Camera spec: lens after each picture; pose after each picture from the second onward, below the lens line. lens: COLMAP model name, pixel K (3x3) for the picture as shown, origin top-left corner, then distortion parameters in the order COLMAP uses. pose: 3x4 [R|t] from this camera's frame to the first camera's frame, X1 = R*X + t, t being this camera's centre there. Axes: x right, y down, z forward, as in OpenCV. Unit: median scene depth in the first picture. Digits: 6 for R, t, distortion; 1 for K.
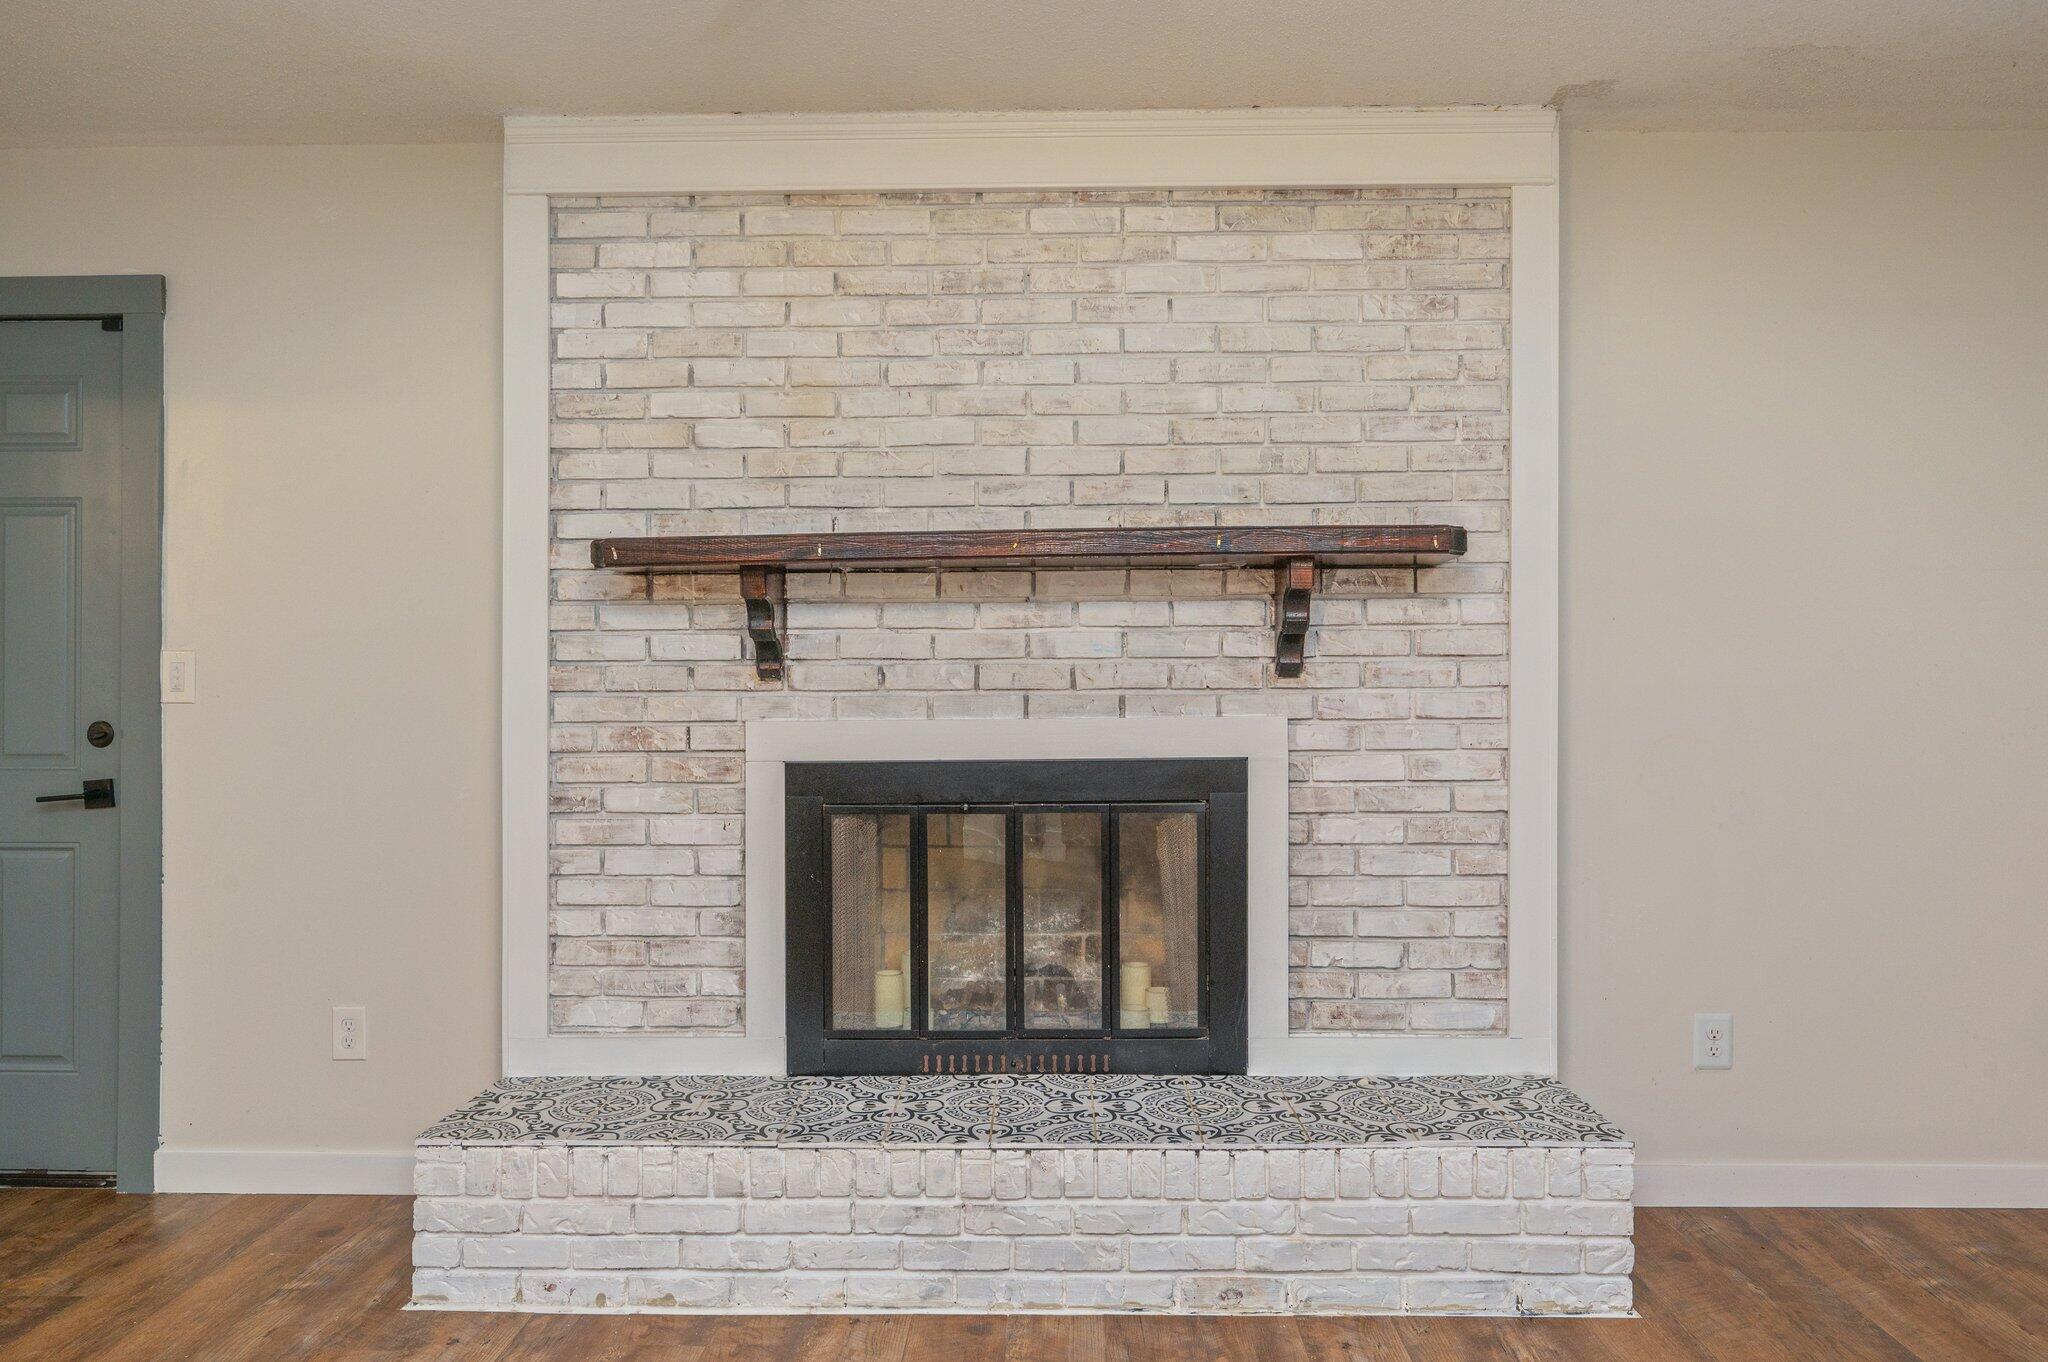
lens RADIAL K [[1264.7, 0, 1024.0], [0, 1264.7, 681.0], [0, 0, 1]] dist [-0.002591, 0.000849]
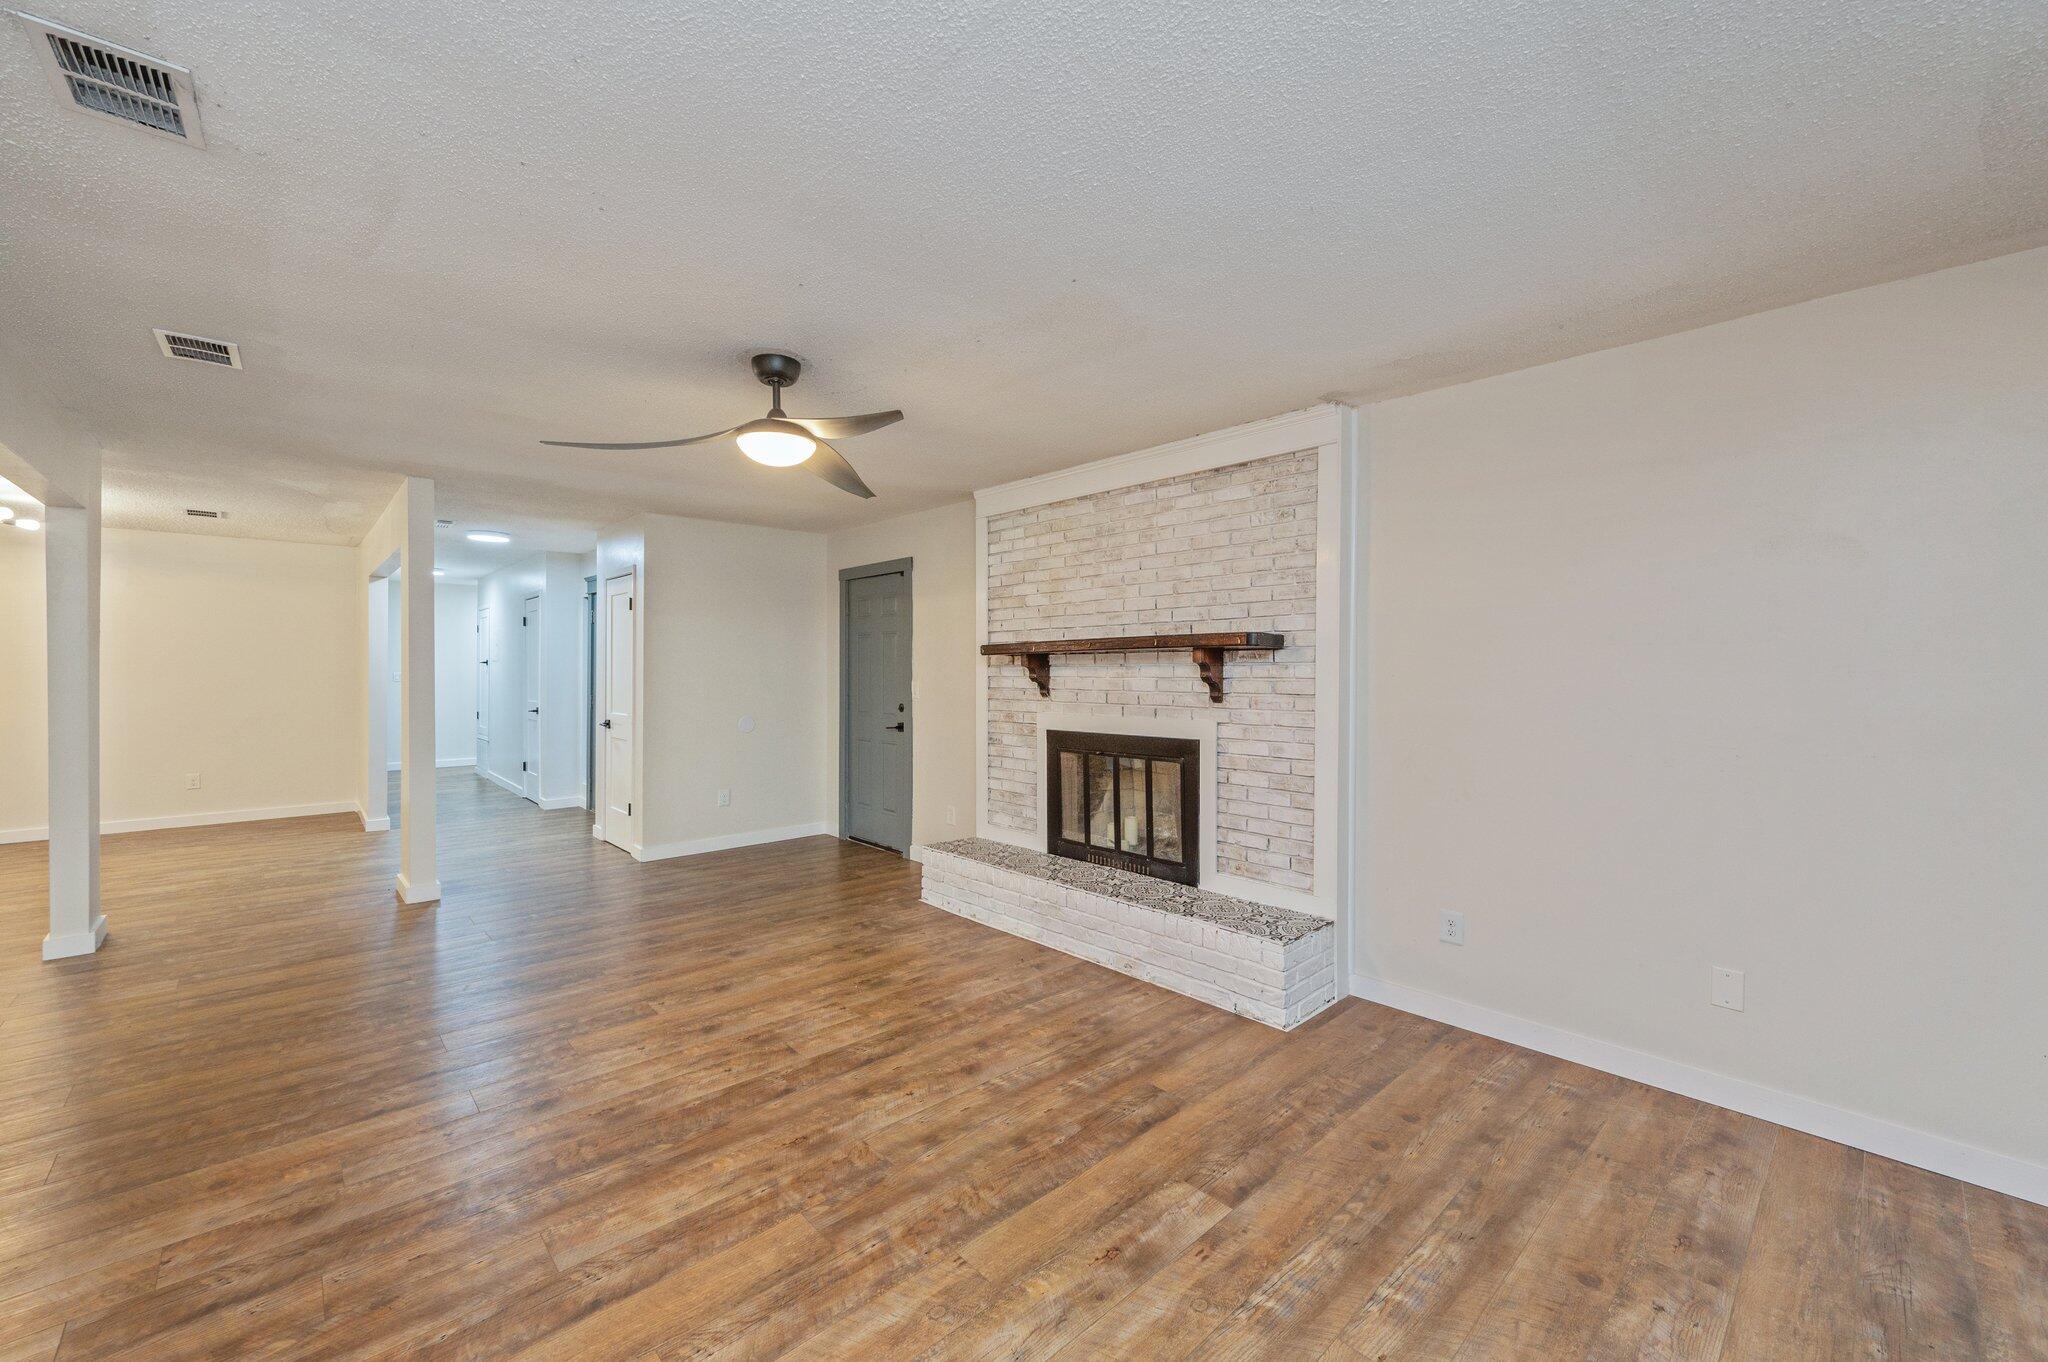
lens RADIAL K [[813.1, 0, 1035.4], [0, 813.1, 673.4], [0, 0, 1]] dist [0.002714, -0.000194]
pose [[0.699133, 0.007623, -0.714951, 0.956932], [-0.000571, 0.999949, 0.010103, -0.064839], [0.714991, -0.006655, 0.699102, -0.155073]]
